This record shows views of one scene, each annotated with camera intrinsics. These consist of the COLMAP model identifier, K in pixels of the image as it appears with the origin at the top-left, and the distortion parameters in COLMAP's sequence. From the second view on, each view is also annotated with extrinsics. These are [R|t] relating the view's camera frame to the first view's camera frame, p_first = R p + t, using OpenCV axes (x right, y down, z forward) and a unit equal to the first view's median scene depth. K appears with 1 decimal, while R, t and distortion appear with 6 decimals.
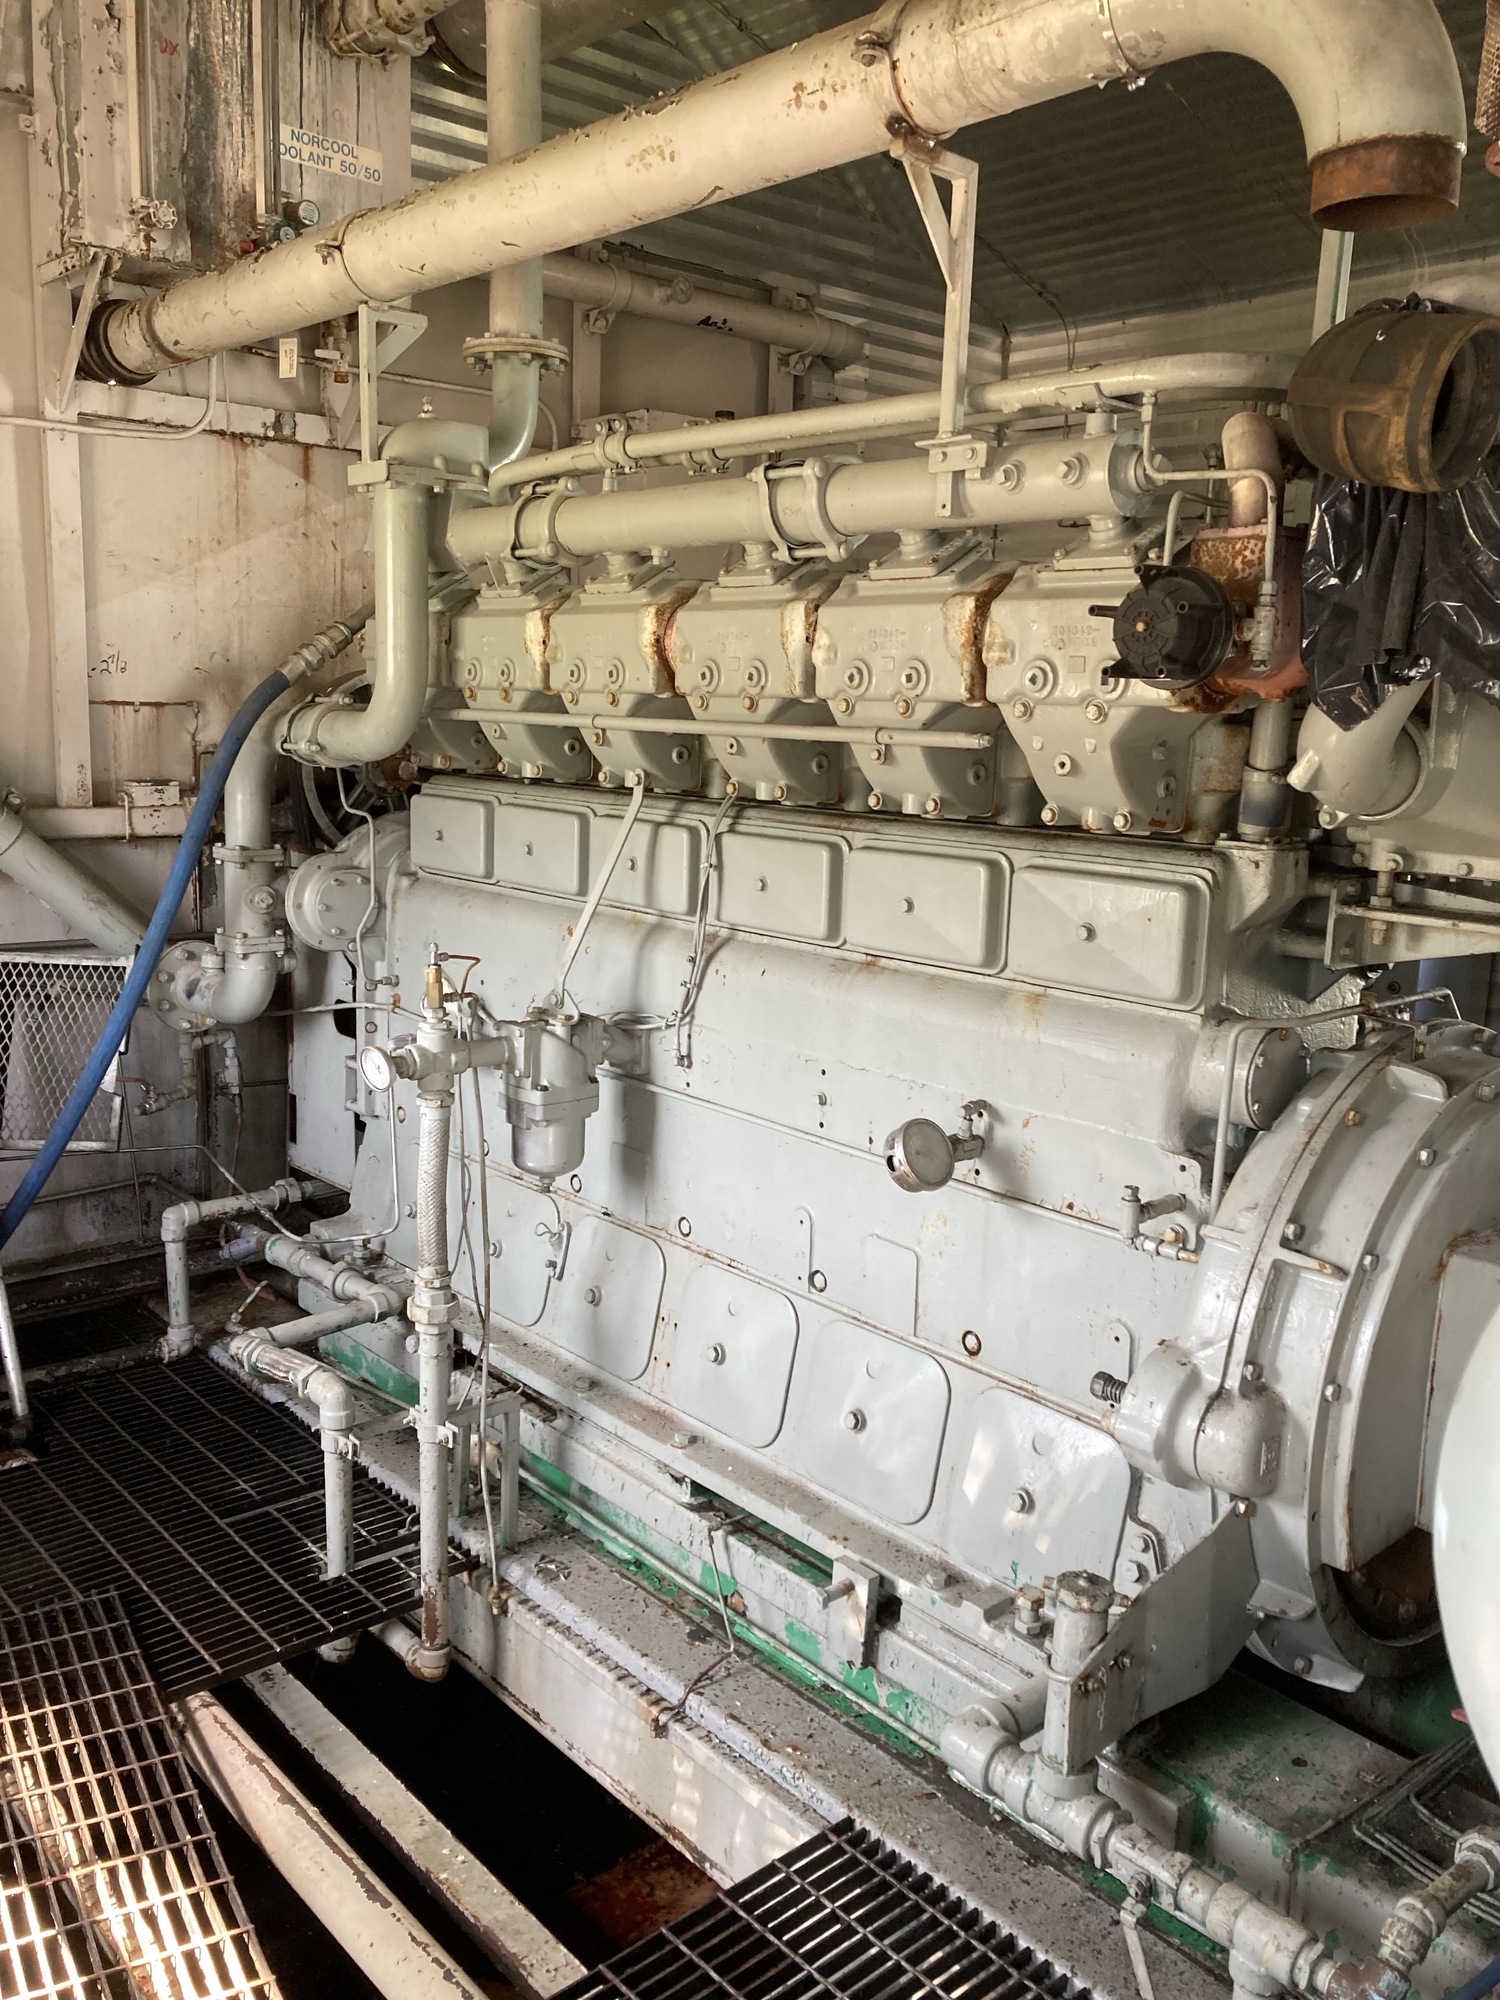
lens RADIAL K [[1659.5, 0, 750.0], [0, 1659.5, 1000.0], [0, 0, 1]] dist [0.025951, 0.005666]
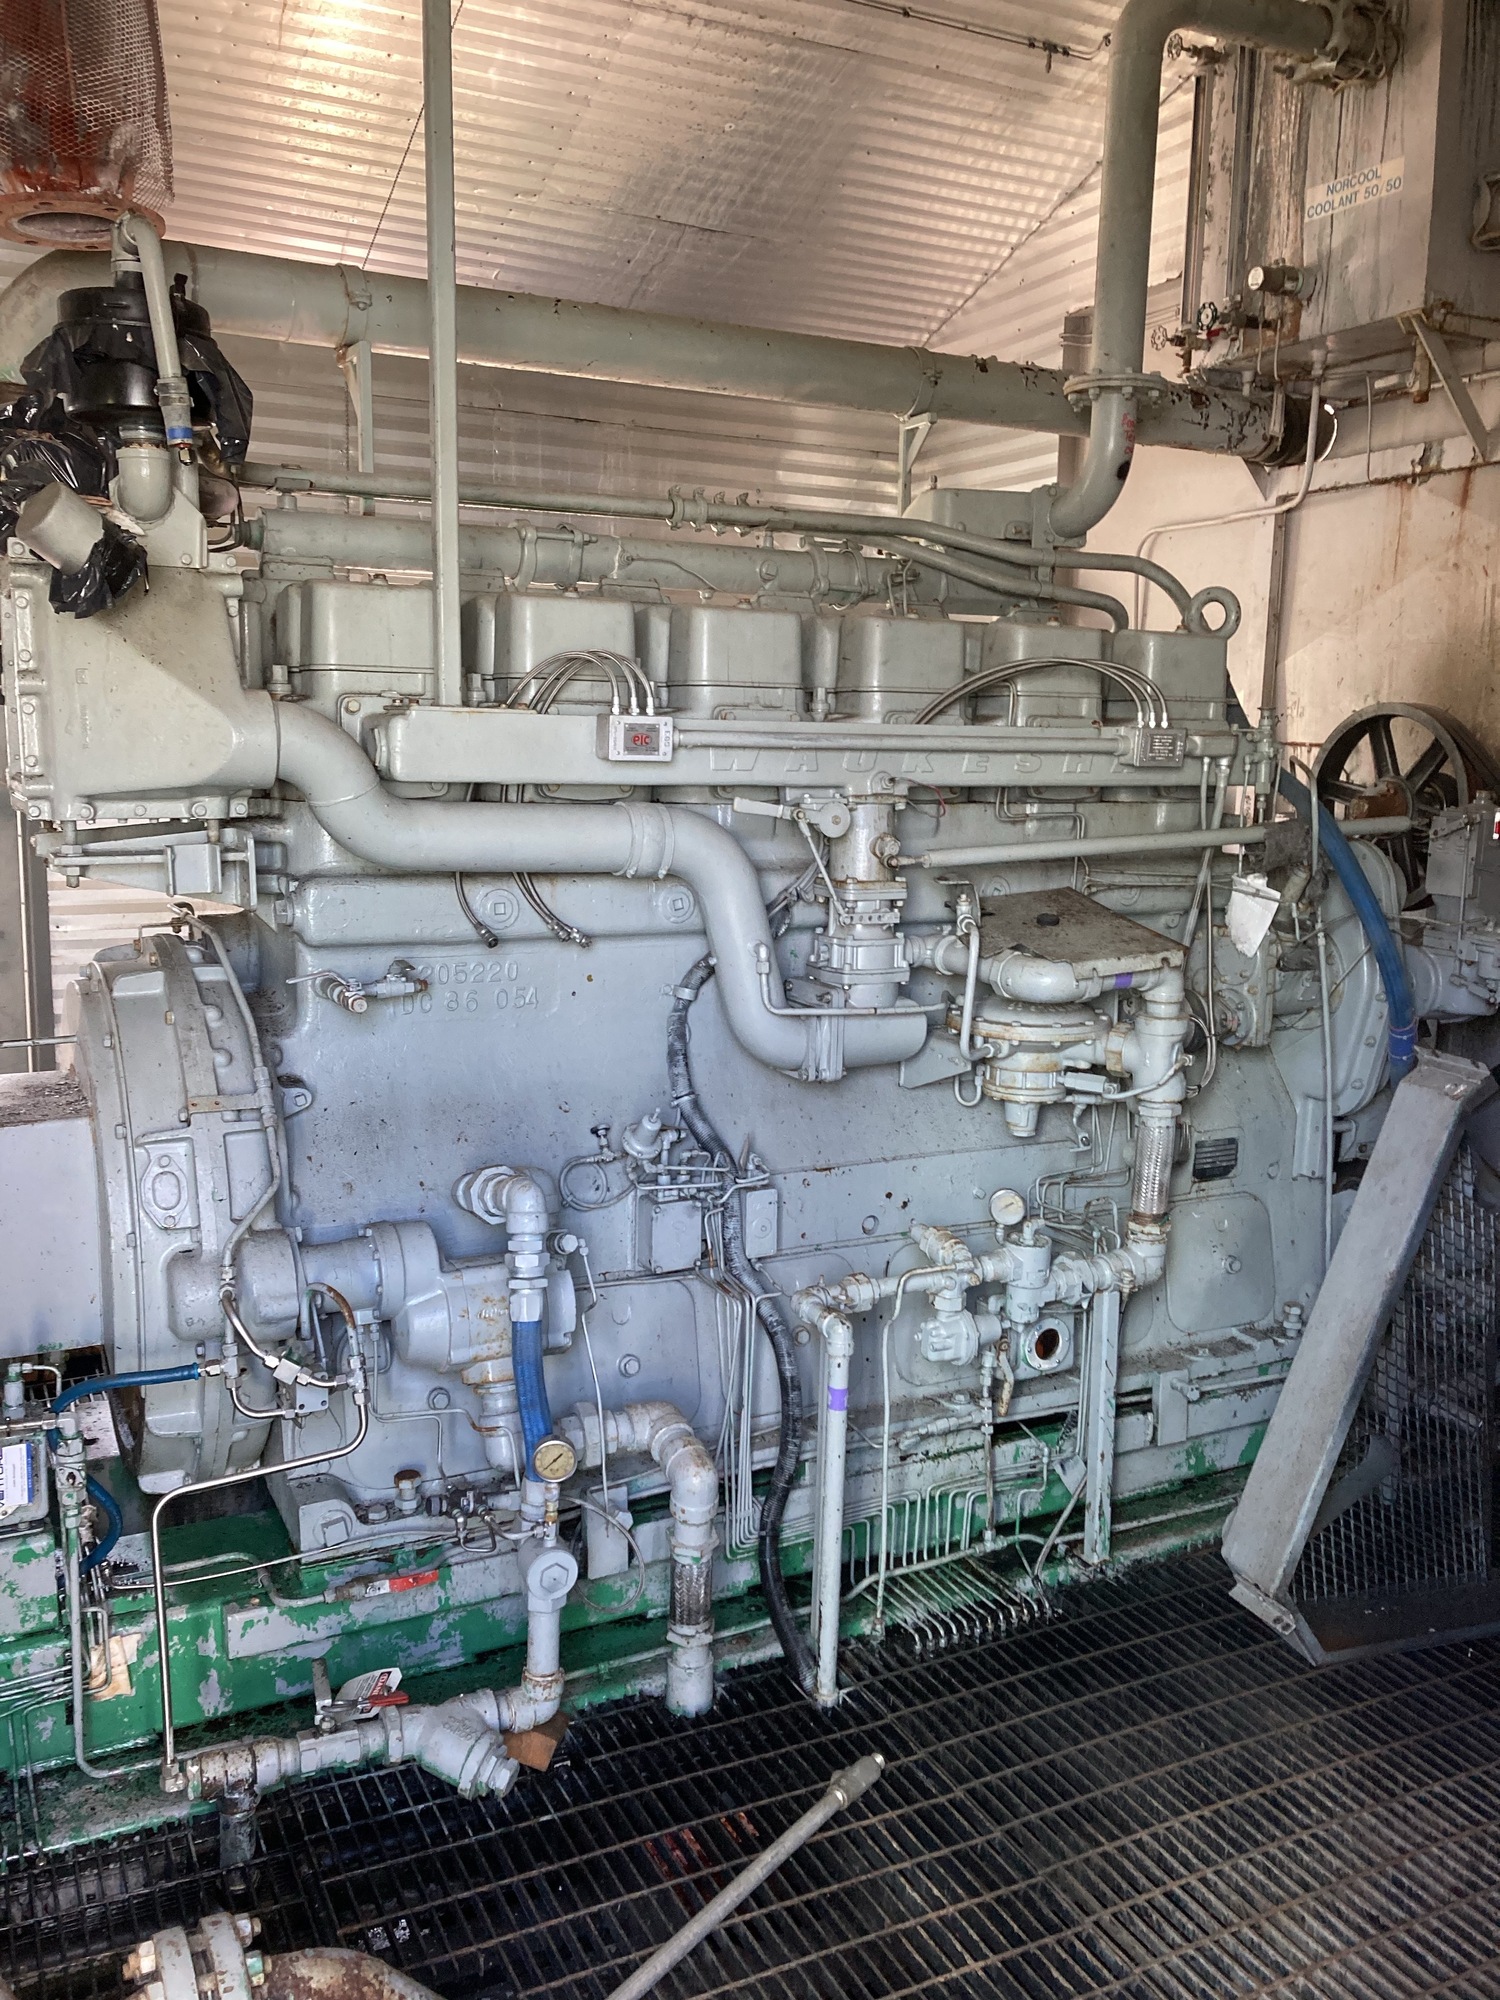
lens RADIAL K [[1659.5, 0, 750.0], [0, 1659.5, 1000.0], [0, 0, 1]] dist [0.025951, 0.005666]
pose [[-0.244020, 0.125039, -0.961675, 0.788768], [-0.201796, 0.963399, 0.176468, -0.133409], [0.948542, 0.237124, -0.209857, 0.906516]]
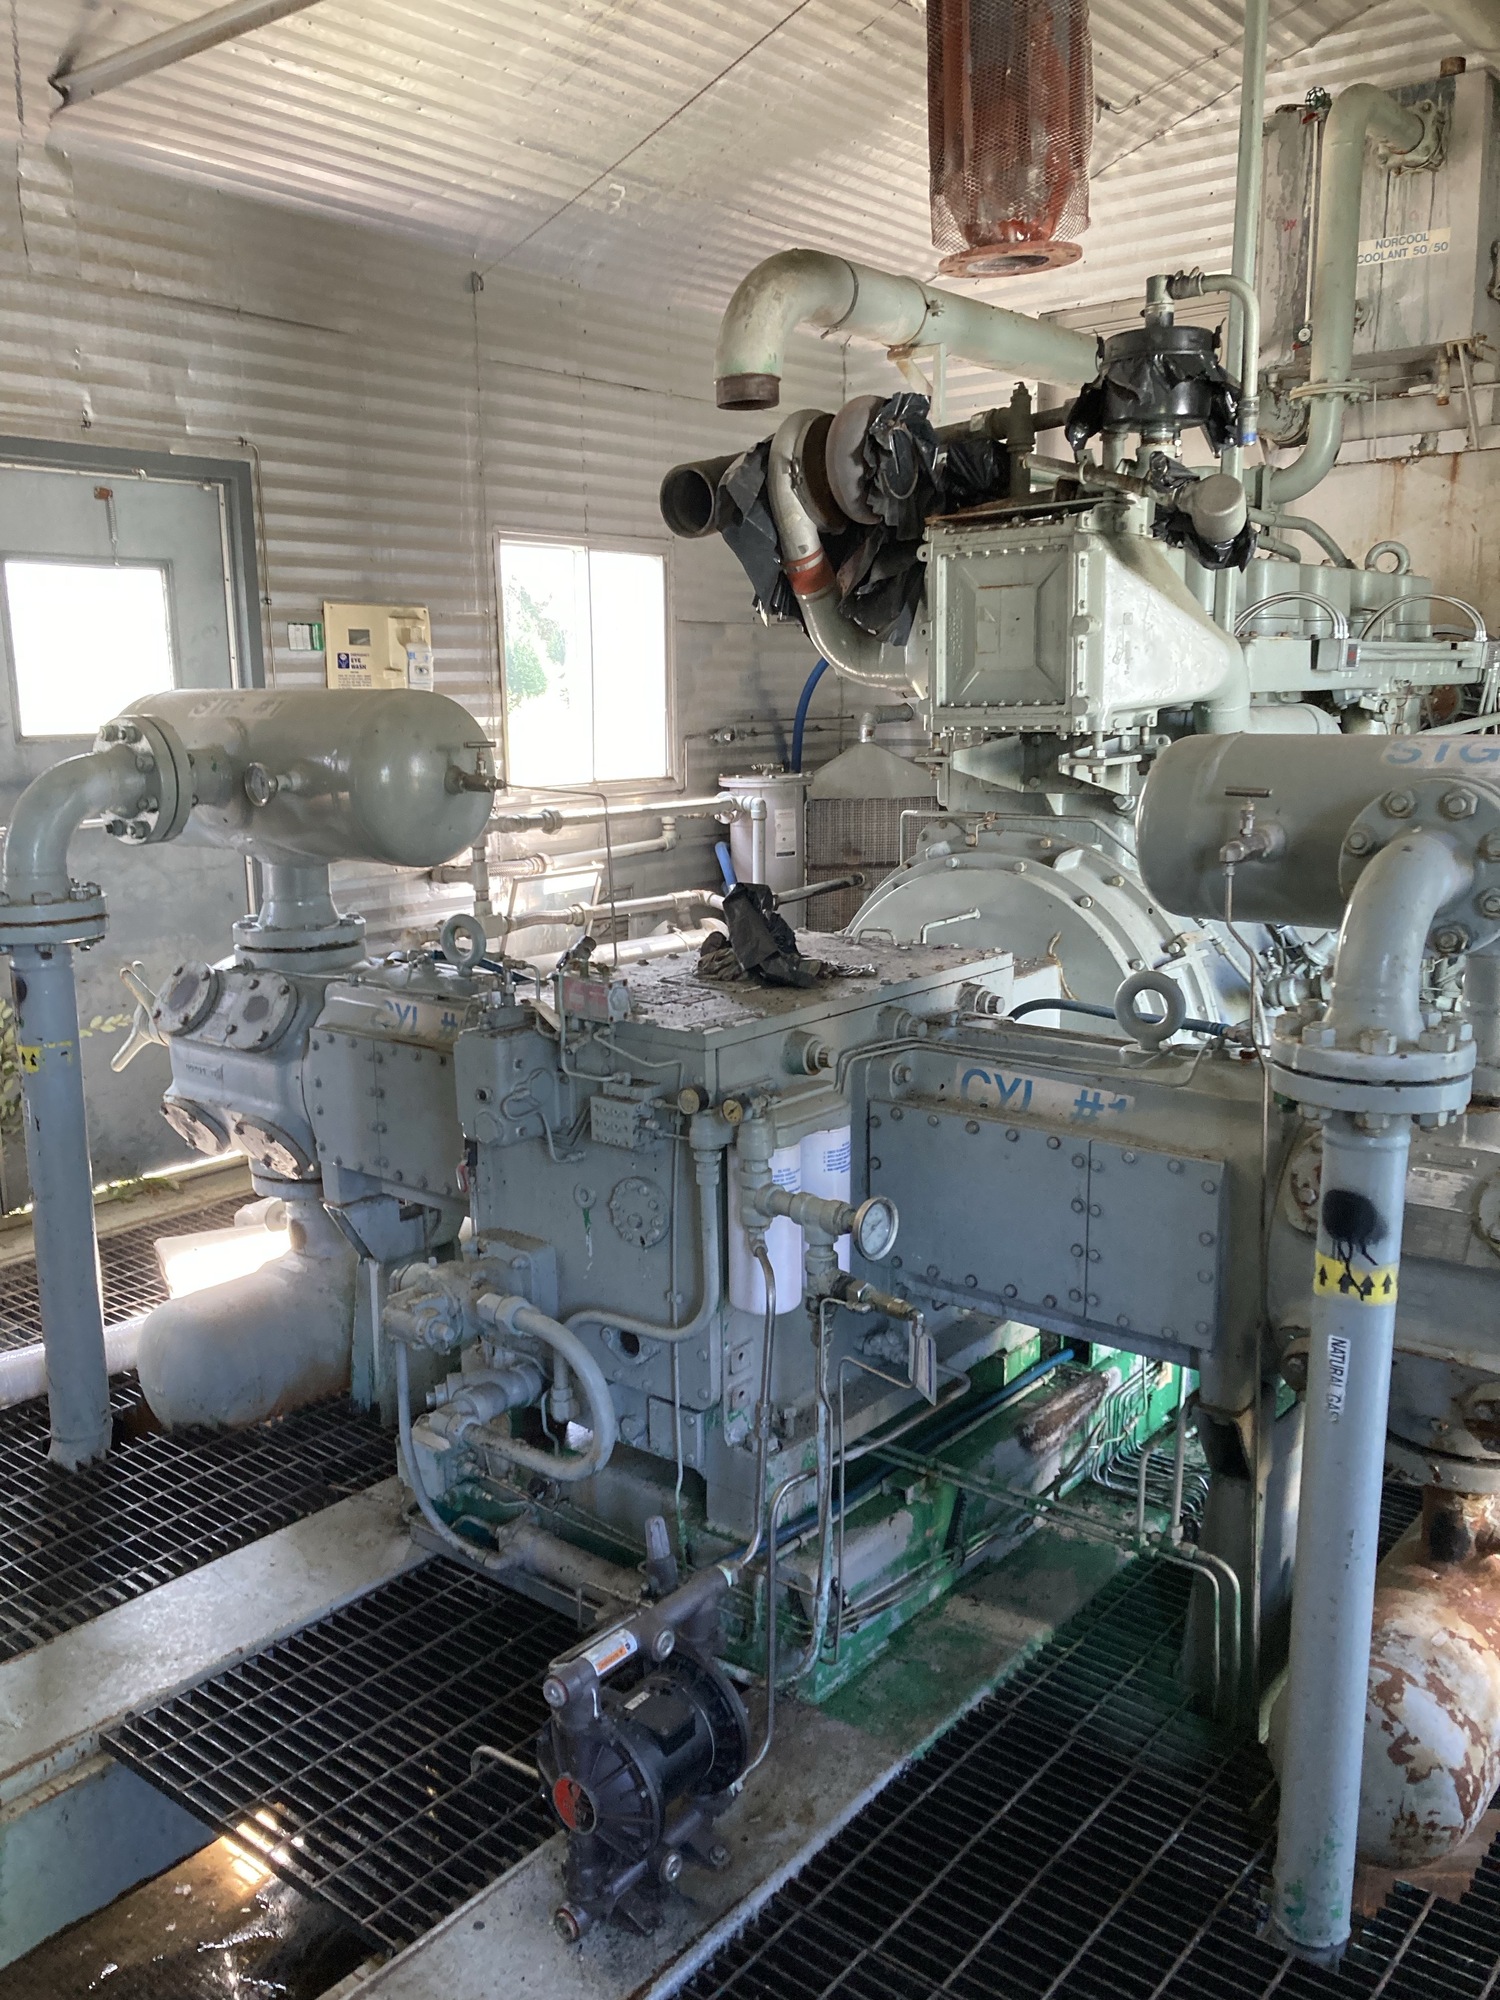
lens RADIAL K [[1659.5, 0, 750.0], [0, 1659.5, 1000.0], [0, 0, 1]] dist [0.025951, 0.005666]
pose [[0.168499, 0.159161, -0.972767, 0.999329], [-0.158711, 0.978382, 0.132588, -0.001962], [0.972841, 0.132048, 0.190117, 0.280485]]
